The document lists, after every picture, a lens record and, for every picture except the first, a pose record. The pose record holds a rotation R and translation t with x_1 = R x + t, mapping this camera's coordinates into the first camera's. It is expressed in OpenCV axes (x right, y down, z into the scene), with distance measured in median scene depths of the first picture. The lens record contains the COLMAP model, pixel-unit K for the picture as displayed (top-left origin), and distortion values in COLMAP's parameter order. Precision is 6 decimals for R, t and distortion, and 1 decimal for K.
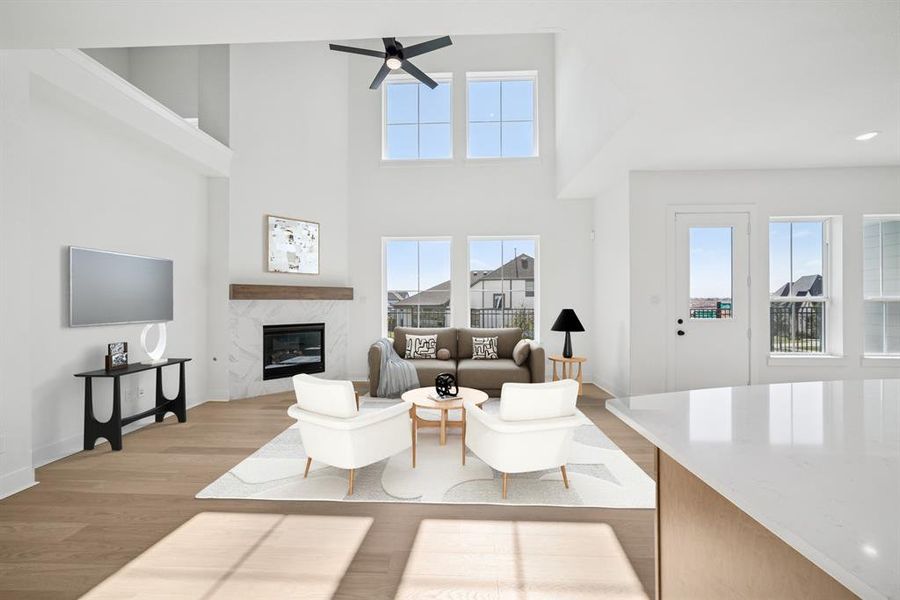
lens RADIAL K [[344.6, 0, 447.9], [0, 344.6, 300.9], [0, 0, 1]] dist [0.000145, -0.000045]
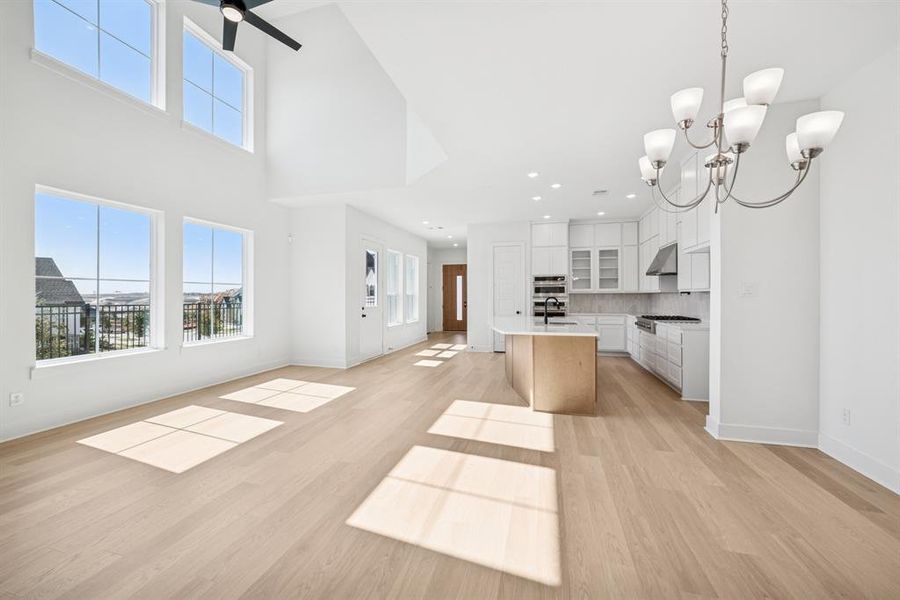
lens RADIAL K [[361.3, 0, 450.9], [0, 361.3, 288.6], [0, 0, 1]] dist [0.001024, 0.000135]
pose [[0.209245, 0.013819, 0.977766, -0.808184], [-0.003578, 0.999904, -0.013366, -0.009301], [-0.977857, -0.000702, 0.209275, 0.256771]]
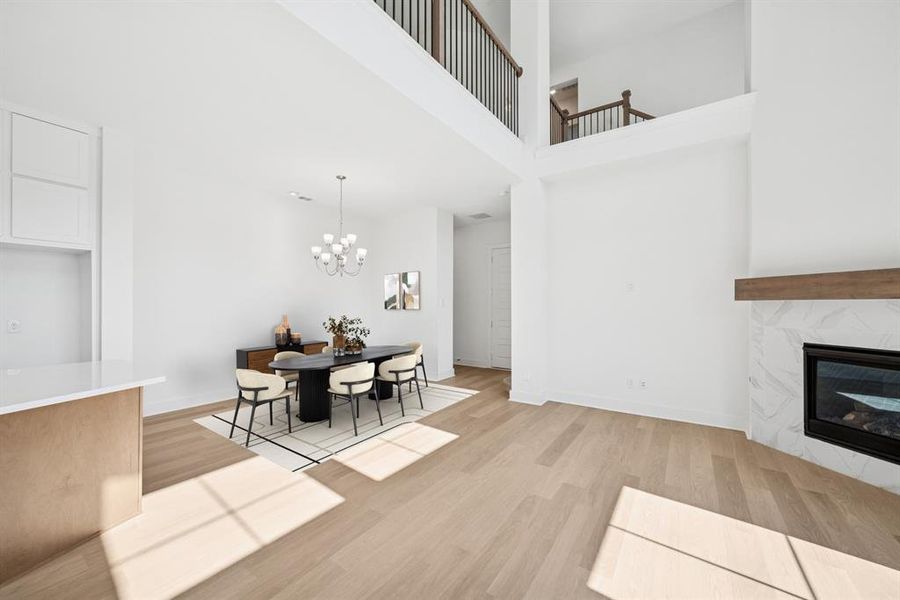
lens RADIAL K [[344.6, 0, 447.9], [0, 344.6, 300.9], [0, 0, 1]] dist [0.000145, -0.000045]
pose [[-0.526413, -0.001205, -0.850228, 0.332218], [0.006017, 0.999969, -0.005143, -0.002485], [0.850208, -0.007823, -0.526389, 0.884903]]
